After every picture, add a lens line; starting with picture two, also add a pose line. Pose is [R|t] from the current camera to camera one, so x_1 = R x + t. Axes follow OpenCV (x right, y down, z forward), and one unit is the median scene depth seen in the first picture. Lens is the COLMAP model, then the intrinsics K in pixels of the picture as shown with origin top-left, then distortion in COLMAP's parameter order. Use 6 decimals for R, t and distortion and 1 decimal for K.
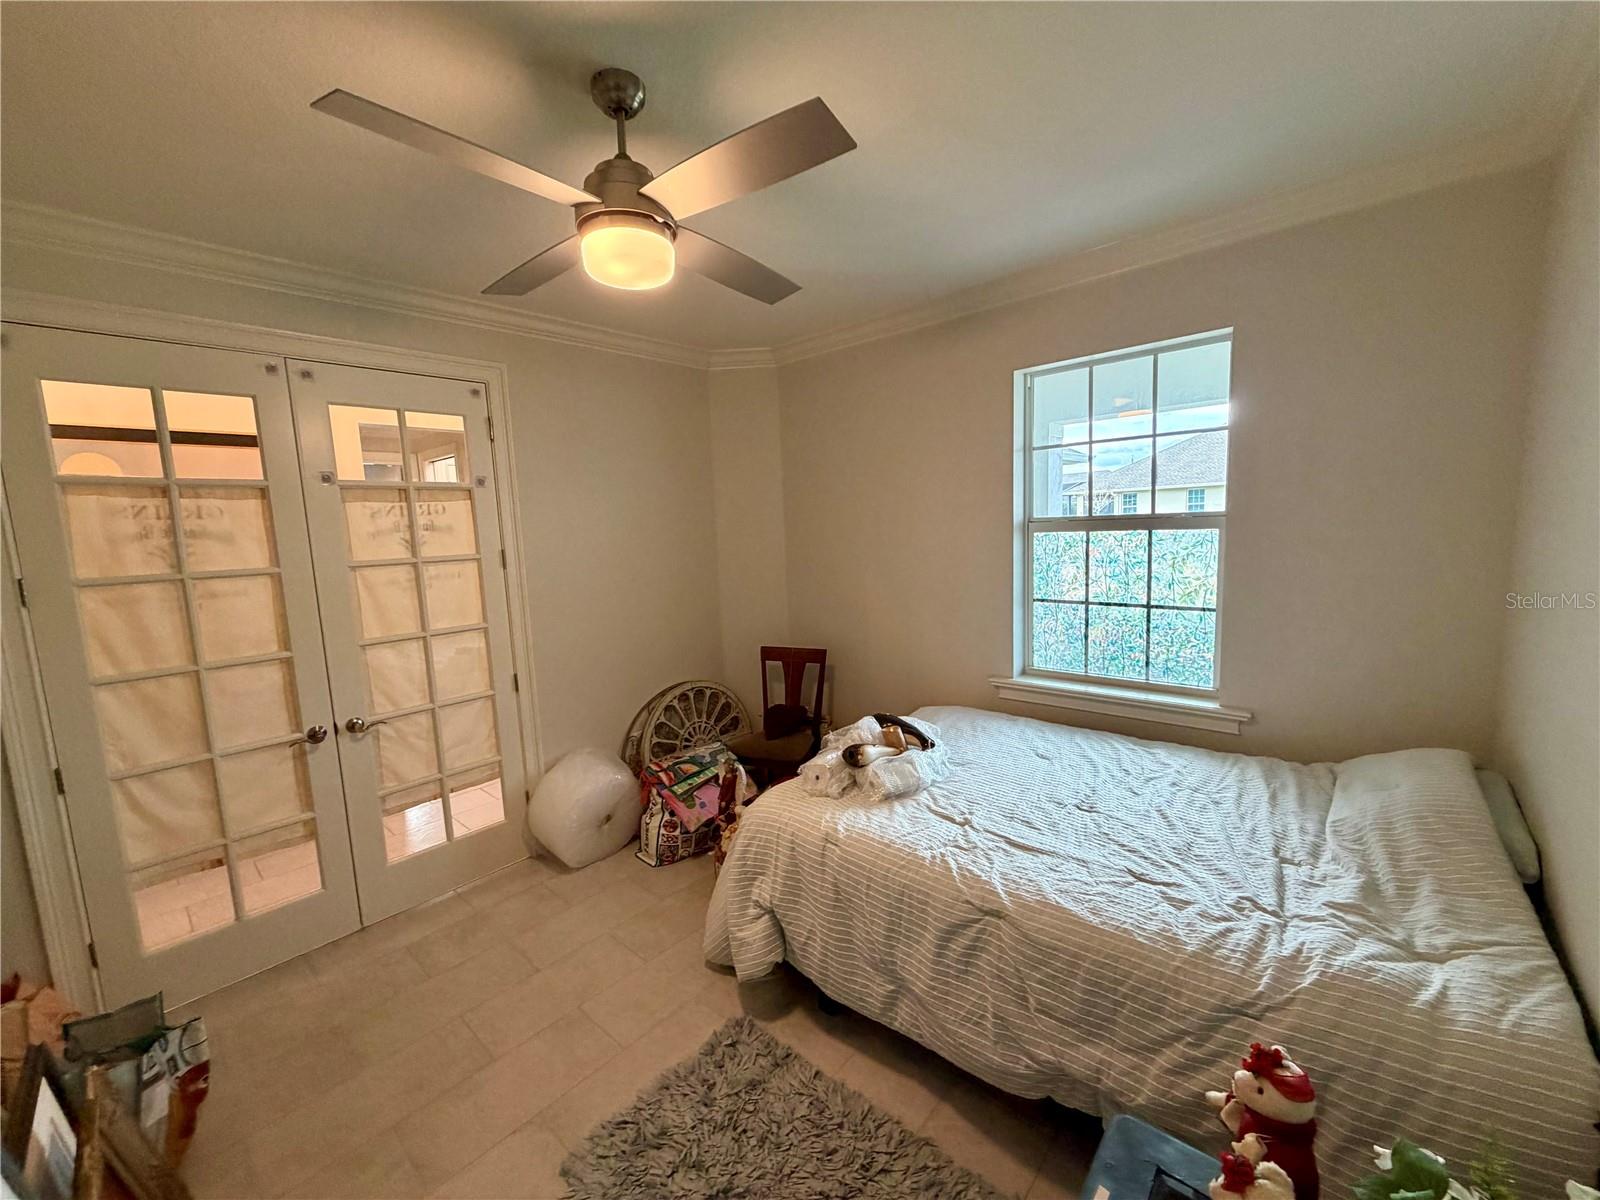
lens RADIAL K [[638.9, 0, 794.1], [0, 638.9, 598.5], [0, 0, 1]] dist [0.000789, 0.000149]
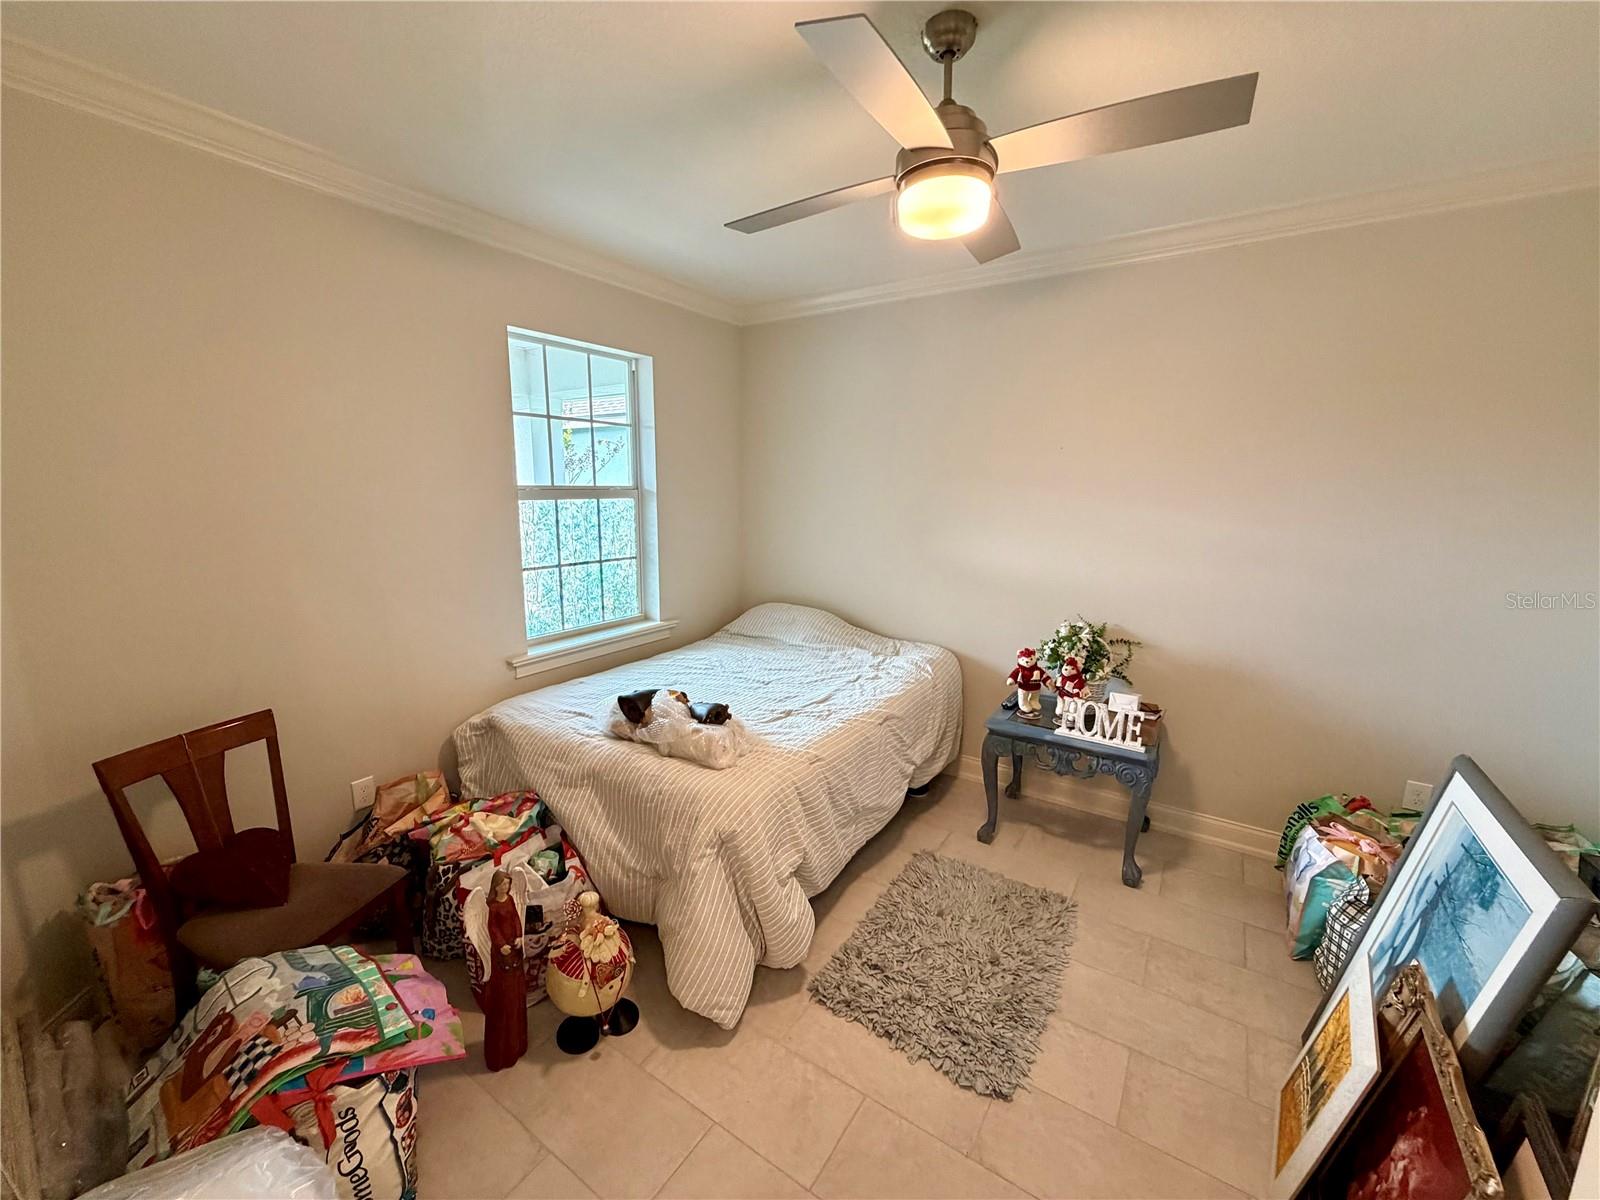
lens RADIAL K [[638.9, 0, 794.1], [0, 638.9, 598.5], [0, 0, 1]] dist [0.000789, 0.000149]
pose [[-0.142953, -0.129754, 0.981187, -0.678892], [0.119281, 0.981884, 0.147225, -0.051339], [-0.982515, 0.138084, -0.124886, 0.759316]]
